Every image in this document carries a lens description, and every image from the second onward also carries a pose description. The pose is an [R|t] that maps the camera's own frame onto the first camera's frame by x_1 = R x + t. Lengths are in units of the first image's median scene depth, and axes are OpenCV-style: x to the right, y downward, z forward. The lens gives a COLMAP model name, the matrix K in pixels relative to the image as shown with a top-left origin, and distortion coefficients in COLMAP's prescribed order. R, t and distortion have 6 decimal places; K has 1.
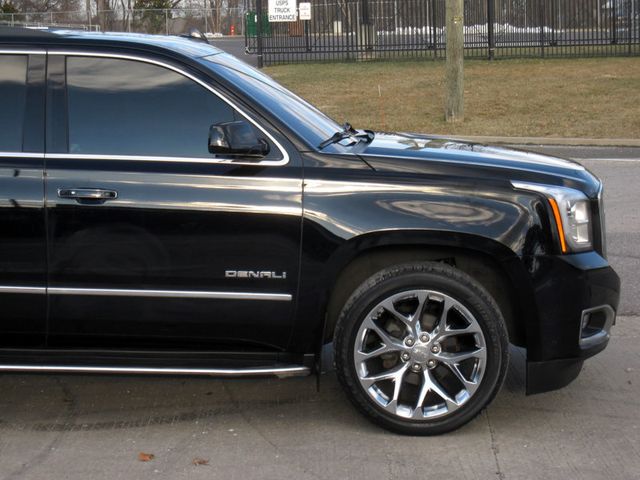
lens RADIAL K [[1497.3, 0, 320.0], [0, 1497.3, 240.0], [0, 0, 1]] dist [-0.086587, -0.049189]
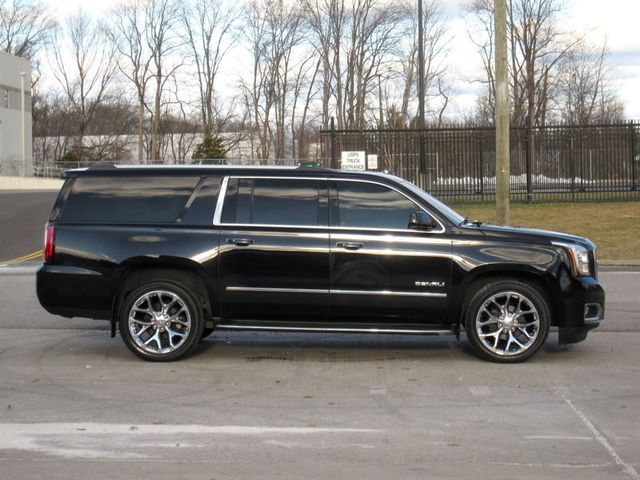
lens RADIAL K [[1659.8, 0, 320.0], [0, 1659.8, 240.0], [0, 0, 1]] dist [-0.097594, -0.009357]
pose [[0.999951, 0.006148, -0.007751, -0.175942], [-0.006930, 0.994411, -0.105350, 0.204079], [0.007060, 0.105399, 0.994405, -1.300628]]
